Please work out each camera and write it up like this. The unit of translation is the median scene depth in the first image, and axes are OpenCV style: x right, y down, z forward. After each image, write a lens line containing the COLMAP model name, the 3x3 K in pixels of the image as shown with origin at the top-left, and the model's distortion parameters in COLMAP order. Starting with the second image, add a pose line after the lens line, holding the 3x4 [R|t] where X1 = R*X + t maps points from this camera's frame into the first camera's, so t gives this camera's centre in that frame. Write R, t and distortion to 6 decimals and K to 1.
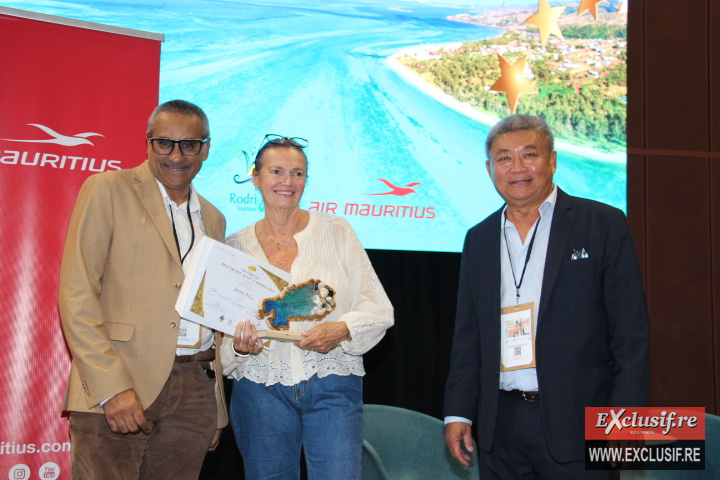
lens RADIAL K [[942.9, 0, 360.0], [0, 942.9, 240.0], [0, 0, 1]] dist [0.052199, 0.089418]
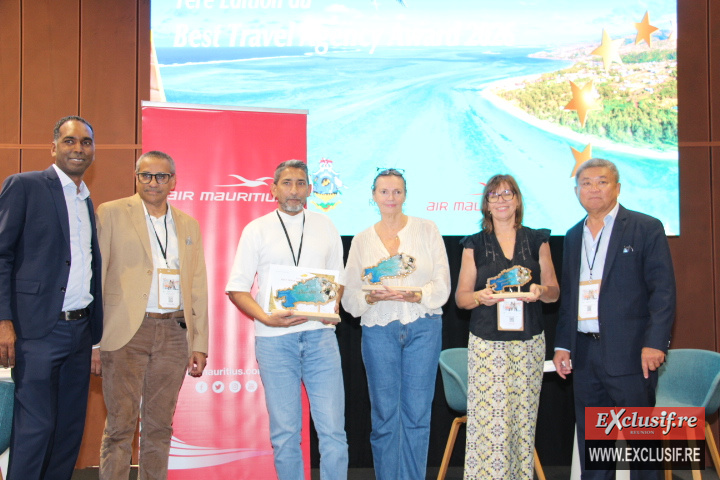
lens RADIAL K [[945.2, 0, 360.0], [0, 945.2, 240.0], [0, 0, 1]] dist [-0.007499, 0.075337]
pose [[0.979295, -0.036848, -0.199059, 0.116464], [0.043273, 0.998670, 0.028020, -0.028457], [0.197762, -0.036054, 0.979587, -0.335932]]
